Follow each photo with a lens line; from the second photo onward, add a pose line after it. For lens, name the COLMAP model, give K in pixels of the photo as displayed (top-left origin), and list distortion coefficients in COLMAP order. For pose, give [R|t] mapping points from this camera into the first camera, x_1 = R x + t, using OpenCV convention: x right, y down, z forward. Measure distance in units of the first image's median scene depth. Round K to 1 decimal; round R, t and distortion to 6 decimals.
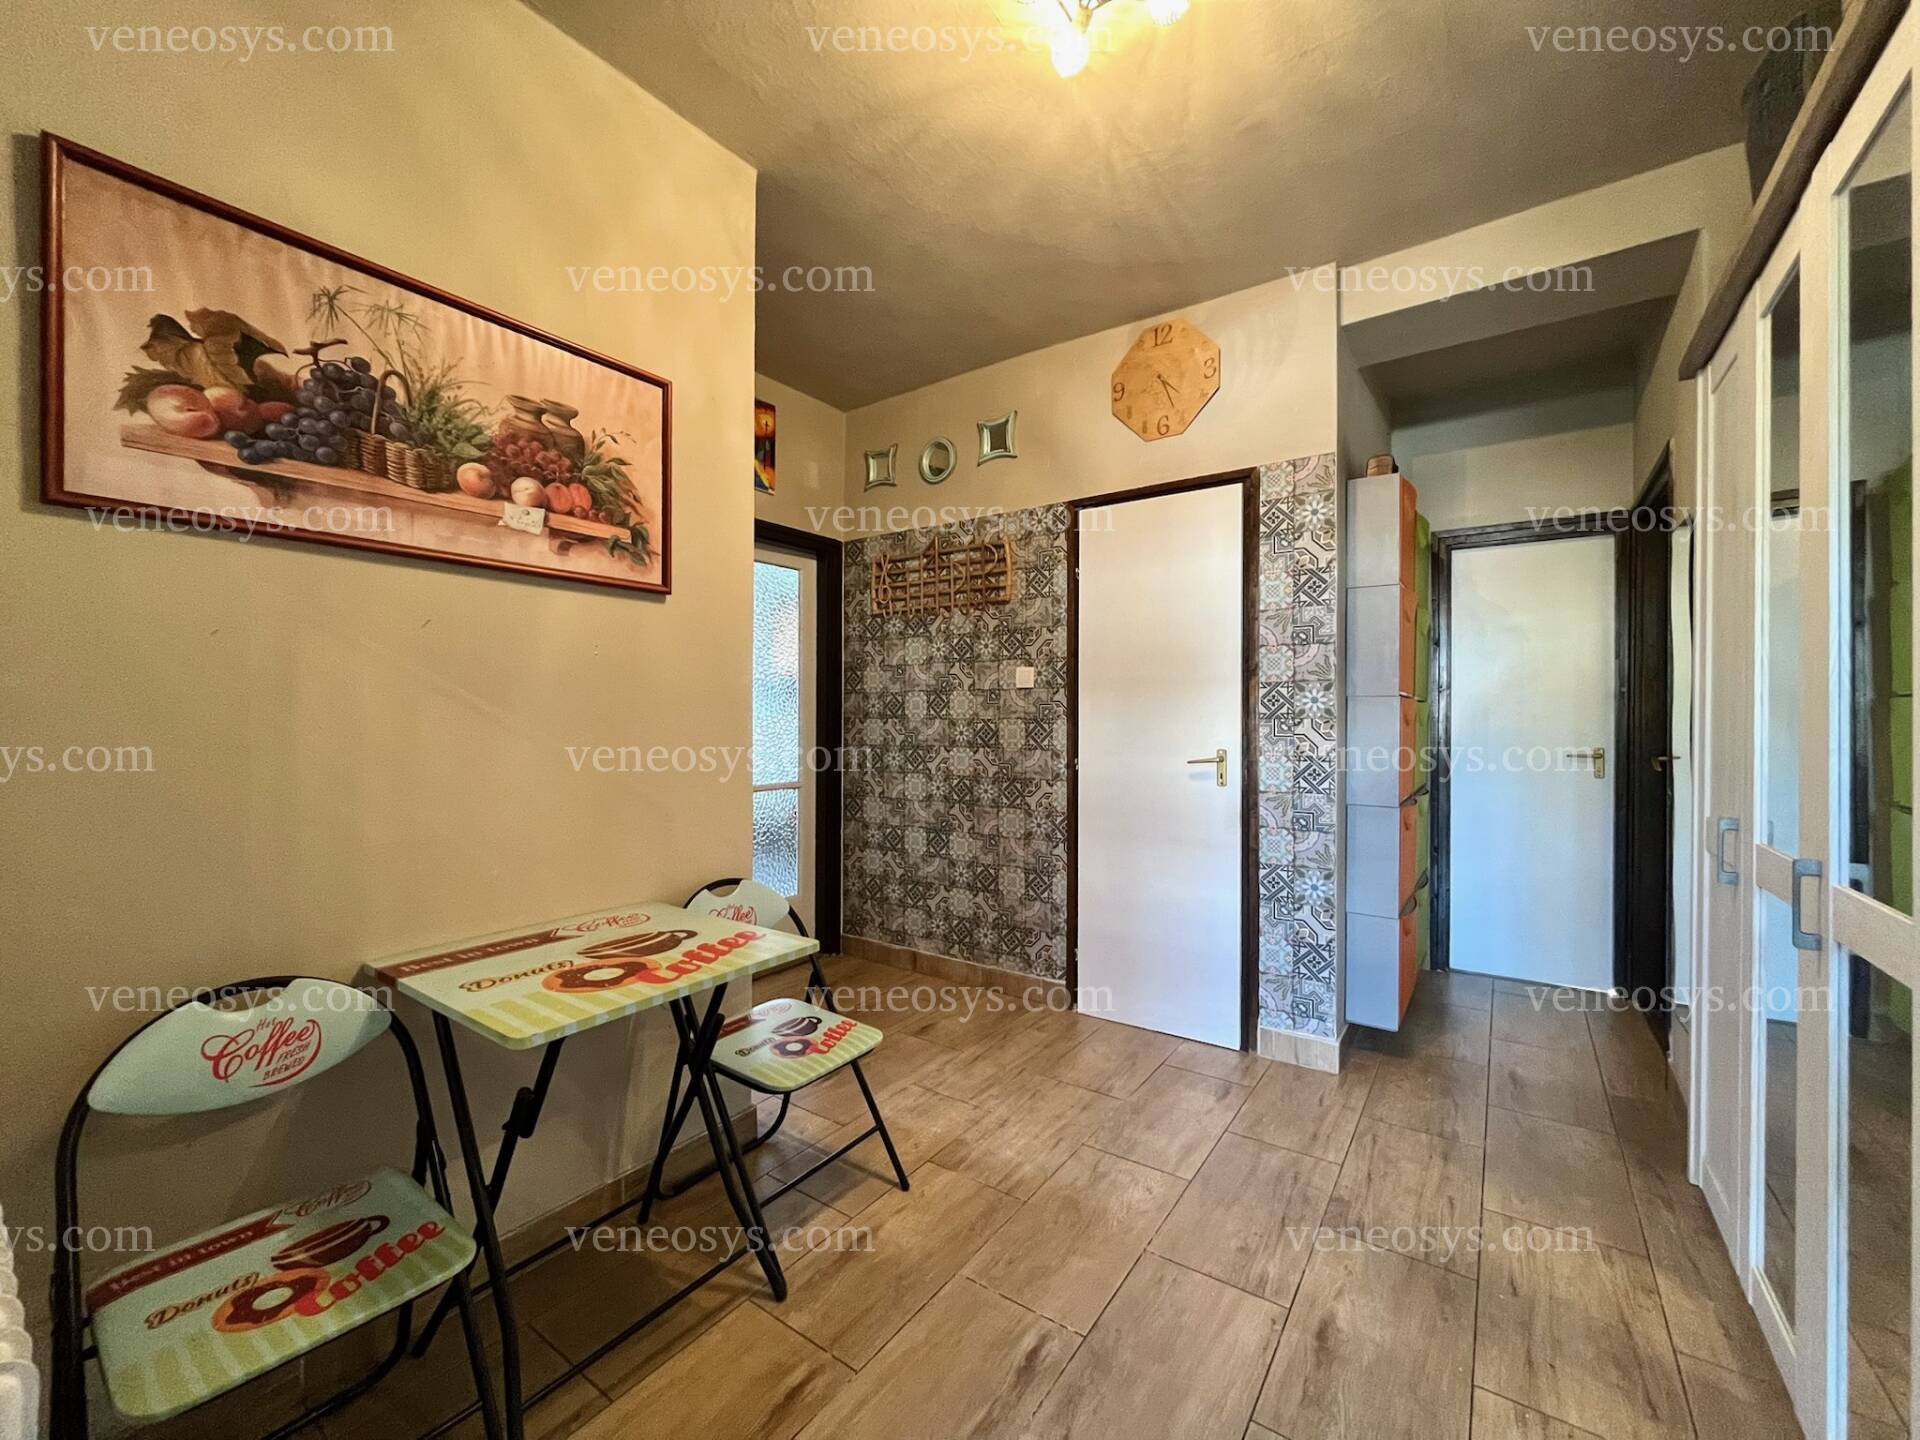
lens RADIAL K [[777.1, 0, 958.1], [0, 777.1, 722.0], [0, 0, 1]] dist [0.000868, -0.000373]
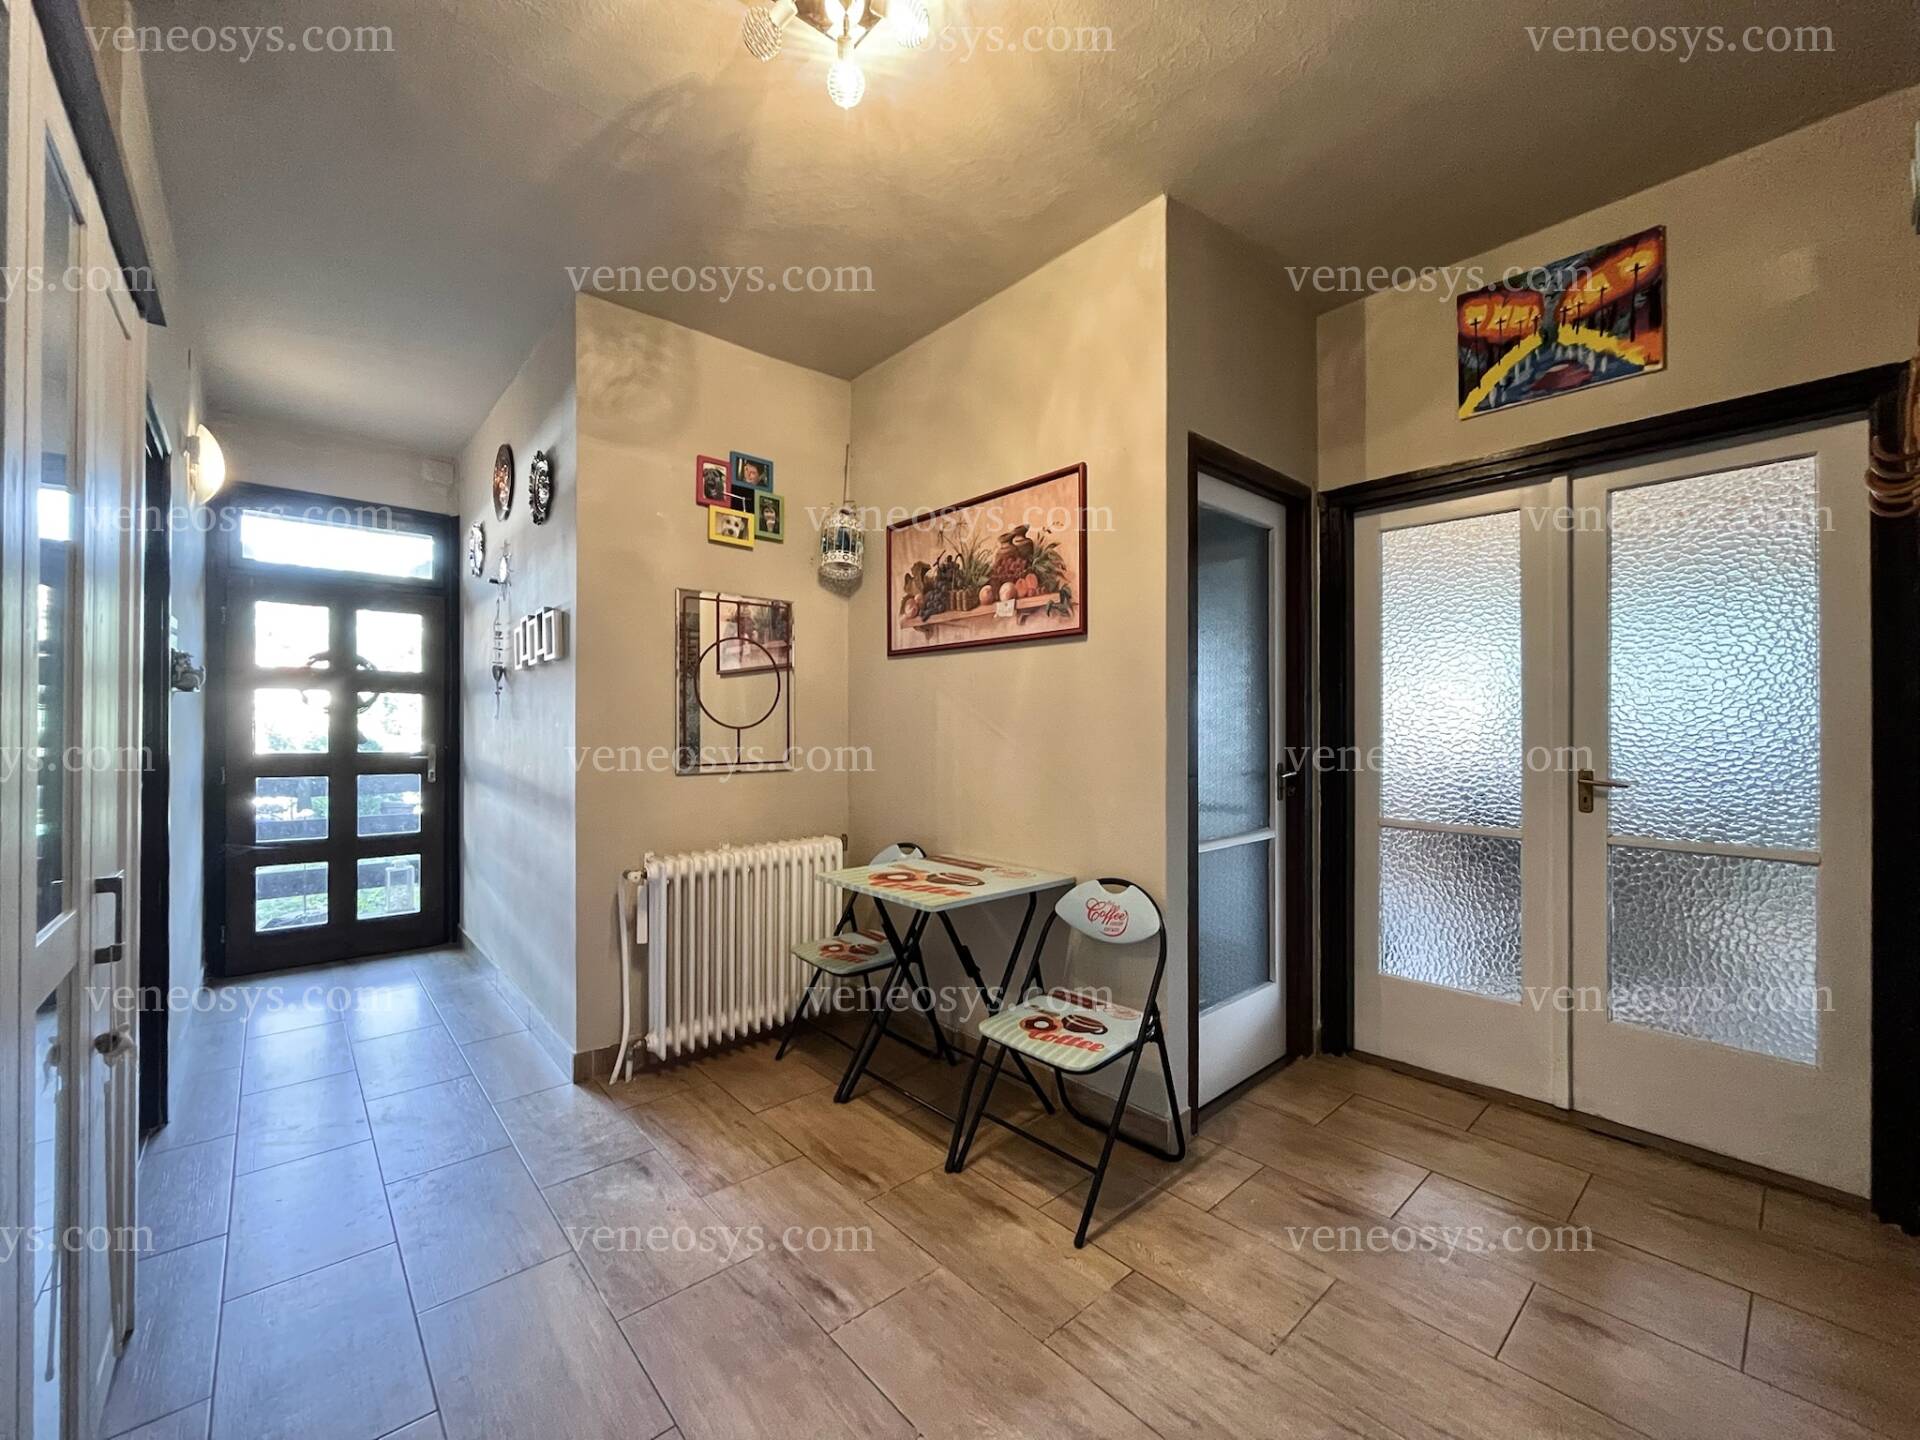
lens RADIAL K [[777.1, 0, 959.2], [0, 777.1, 718.9], [0, 0, 1]] dist [0.000868, -0.000373]
pose [[-0.224914, -0.003549, -0.974372, 1.001386], [-0.001283, 0.999994, -0.003346, -0.027157], [0.974378, 0.000498, -0.224917, 1.231497]]
